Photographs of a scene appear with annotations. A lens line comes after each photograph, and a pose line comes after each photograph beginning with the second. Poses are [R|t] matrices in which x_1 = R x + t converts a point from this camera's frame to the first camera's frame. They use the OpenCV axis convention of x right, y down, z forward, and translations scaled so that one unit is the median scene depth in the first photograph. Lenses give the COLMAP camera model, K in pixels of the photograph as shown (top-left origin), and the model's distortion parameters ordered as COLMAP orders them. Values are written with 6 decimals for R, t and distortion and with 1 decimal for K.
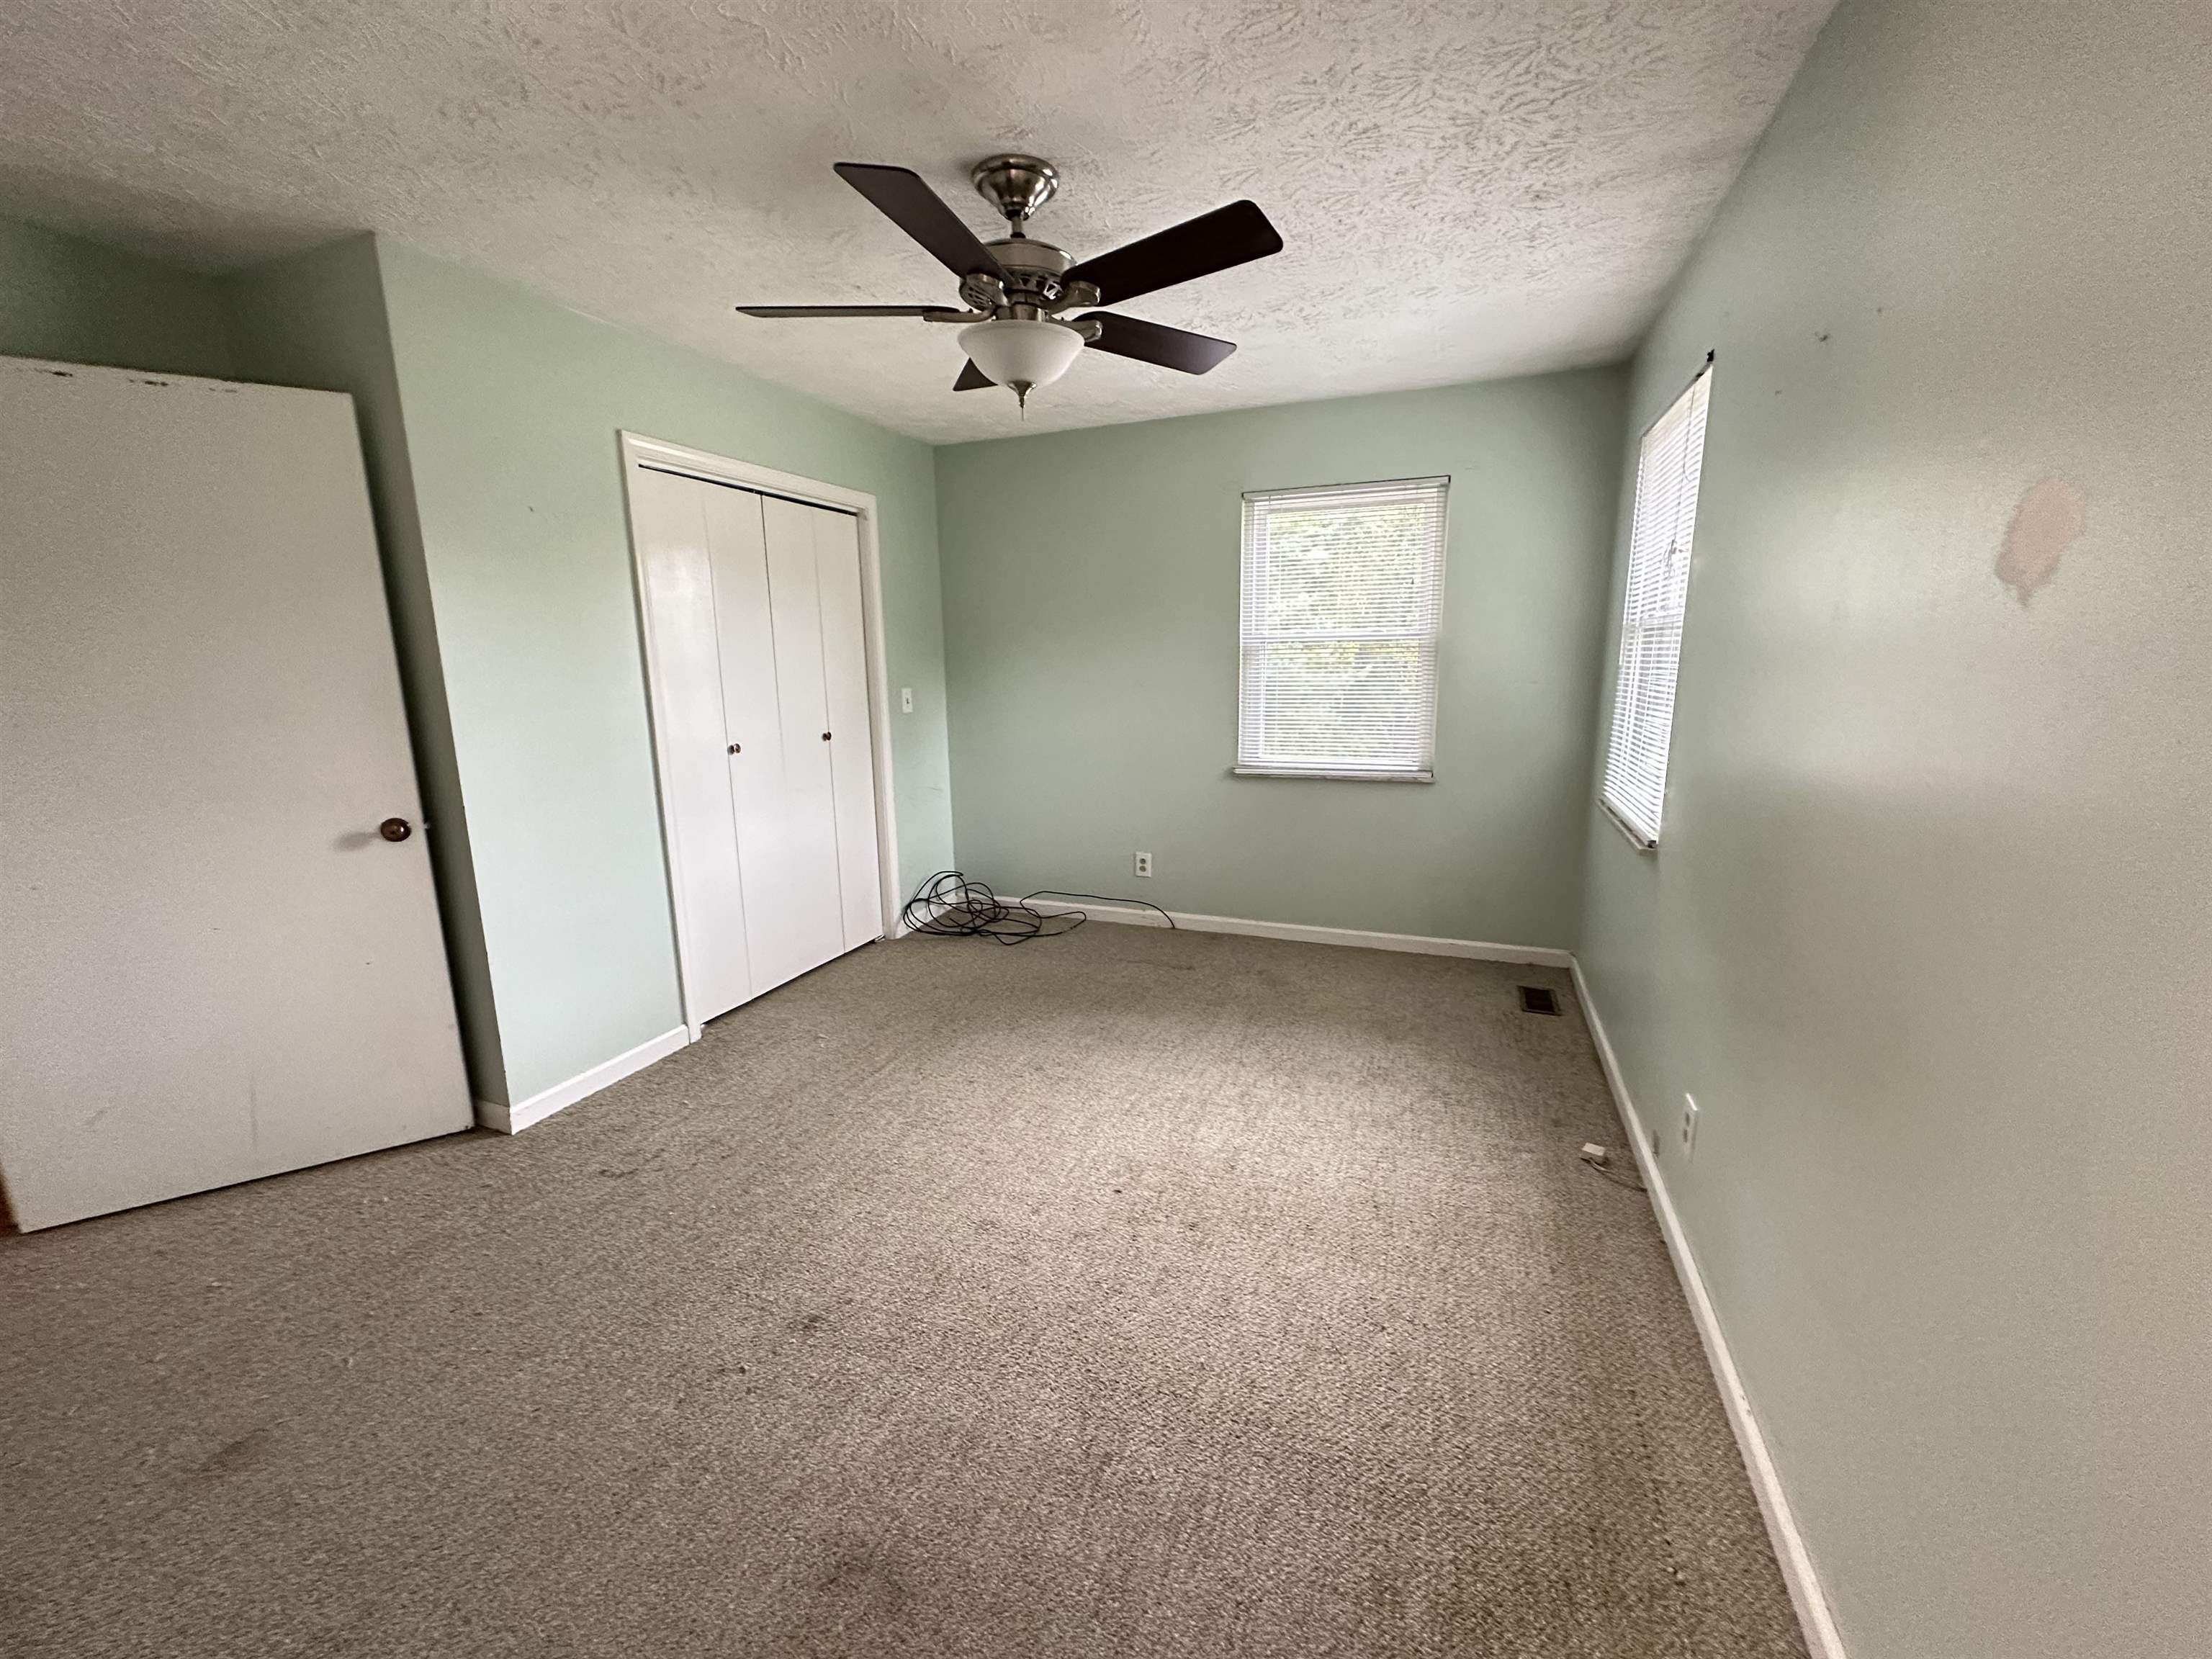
lens RADIAL K [[878.6, 0, 1105.5], [0, 878.6, 832.1], [0, 0, 1]] dist [0.000261, 0.000120]
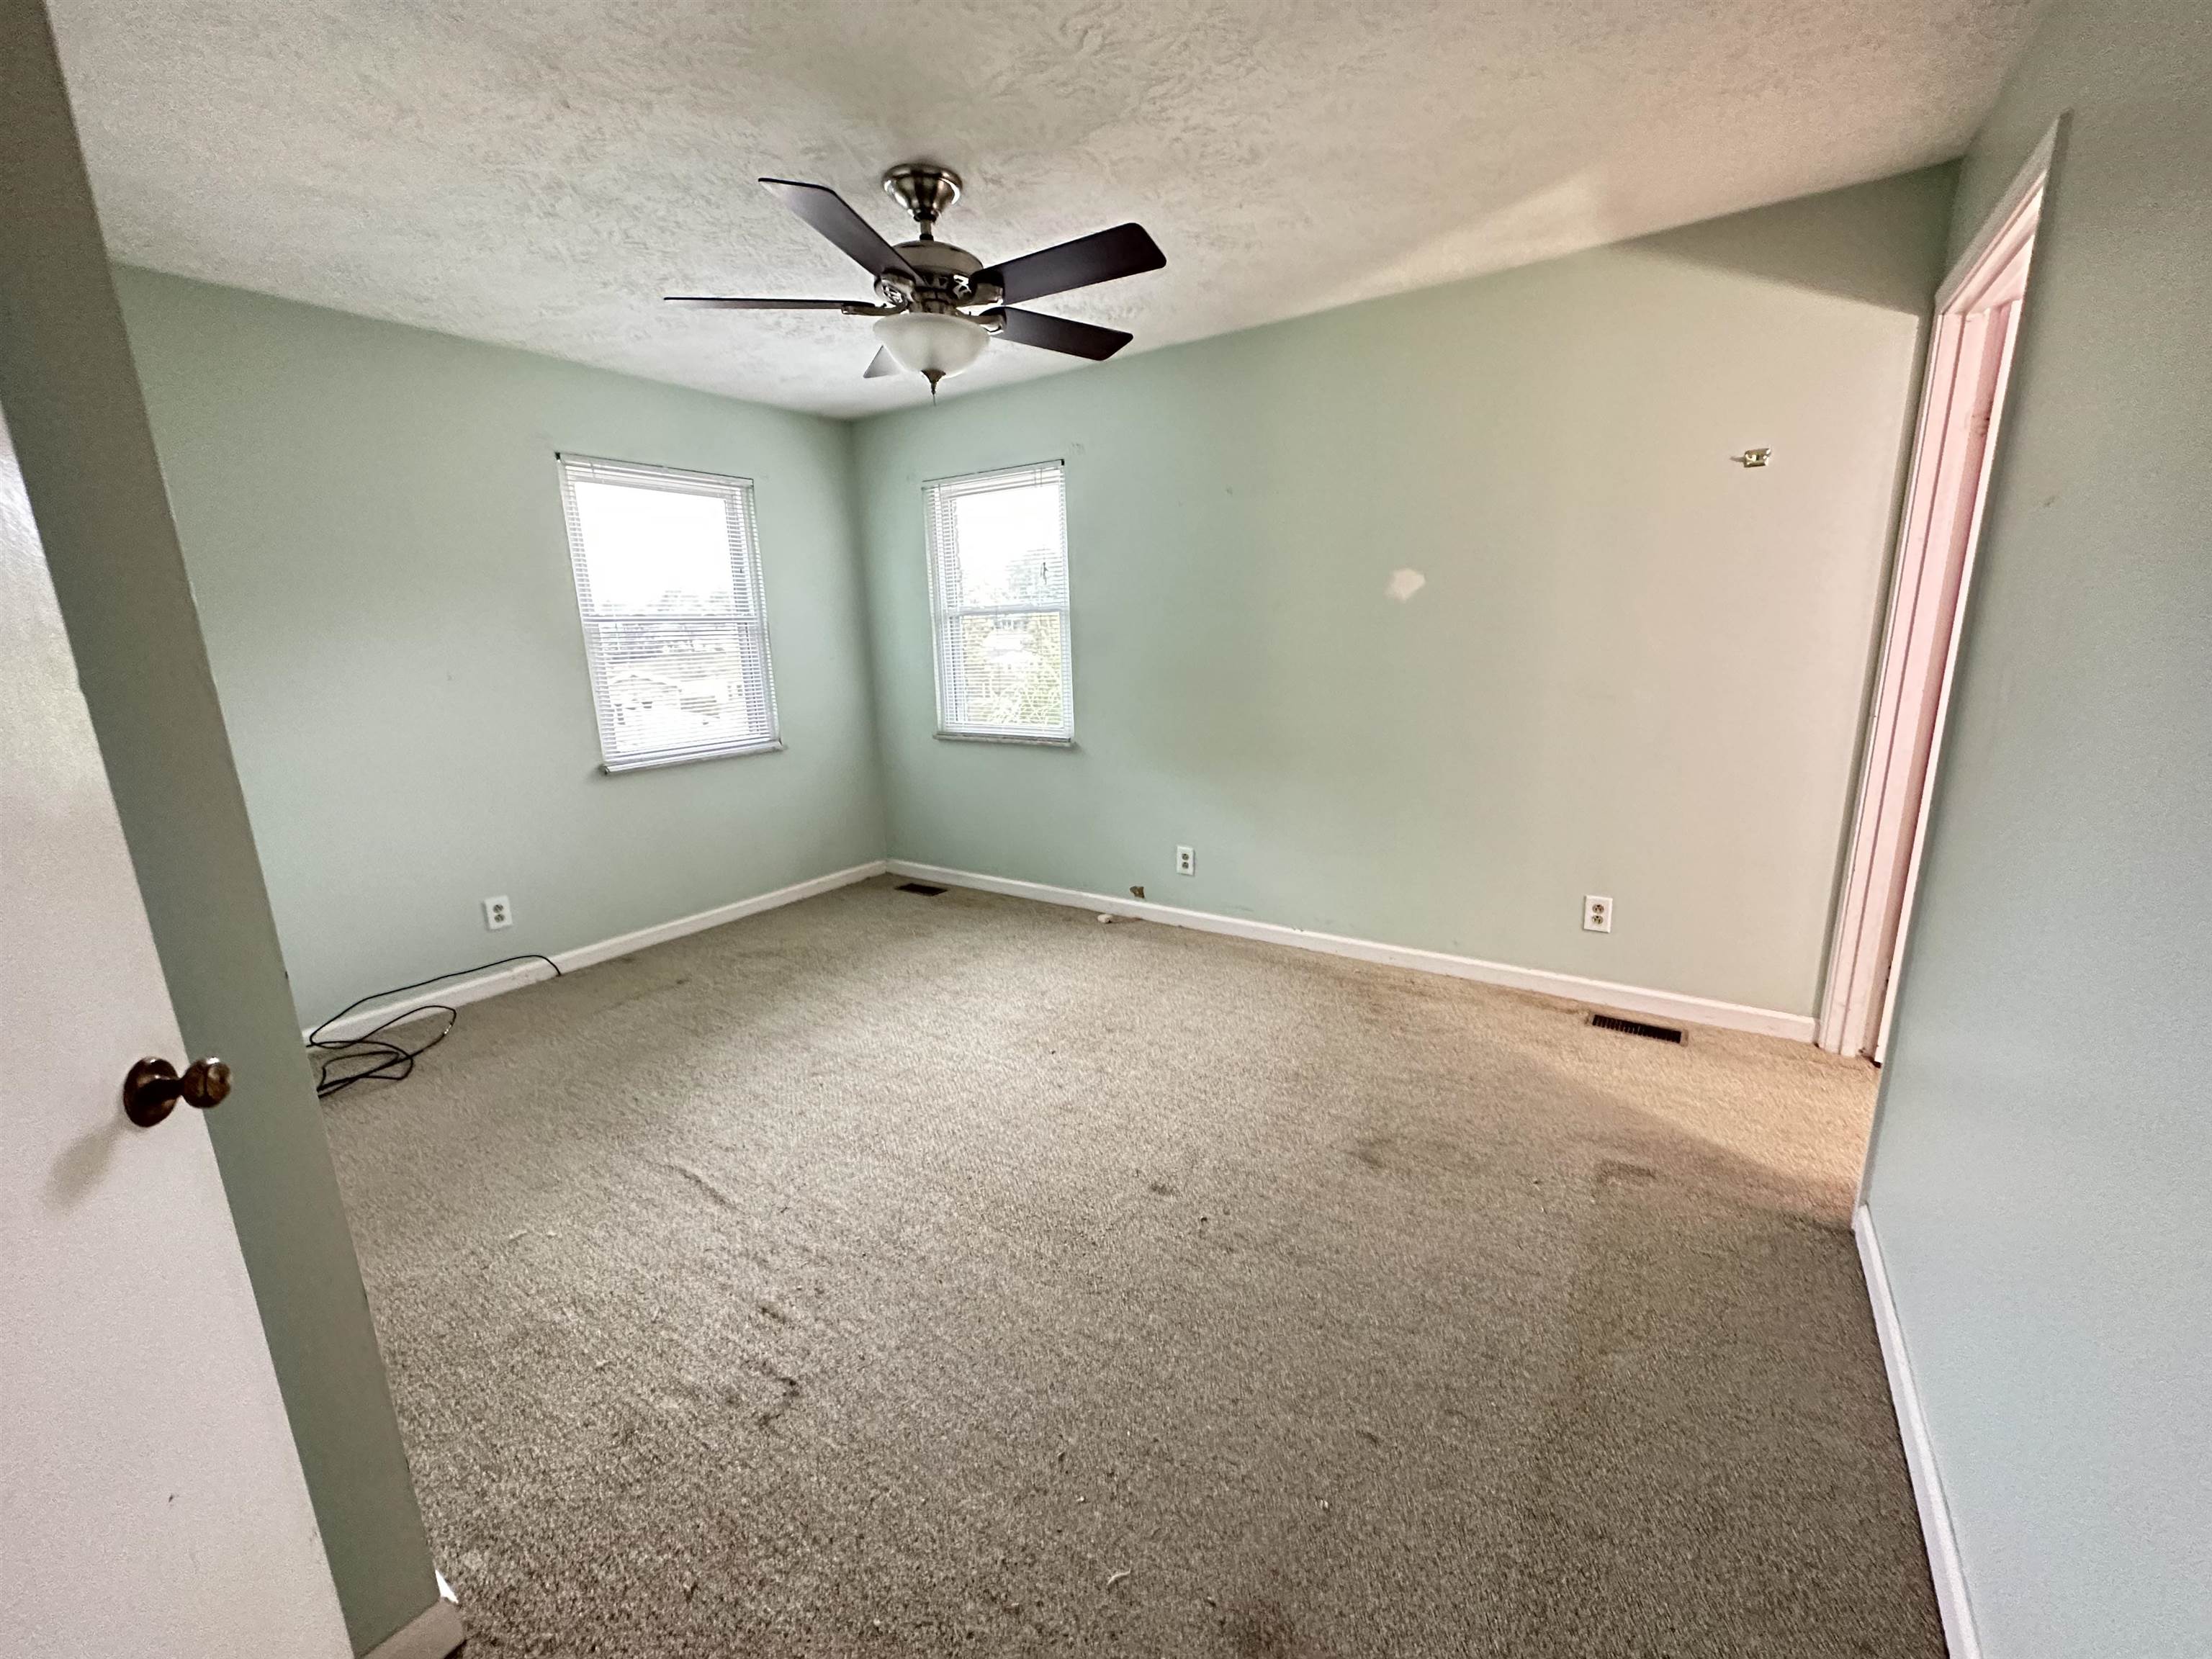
lens RADIAL K [[878.6, 0, 1105.5], [0, 878.6, 832.1], [0, 0, 1]] dist [0.000261, 0.000120]
pose [[0.219865, -0.209776, 0.952708, -0.680842], [0.216340, 0.962773, 0.162065, -0.049726], [-0.951239, 0.170477, 0.257063, 0.342308]]
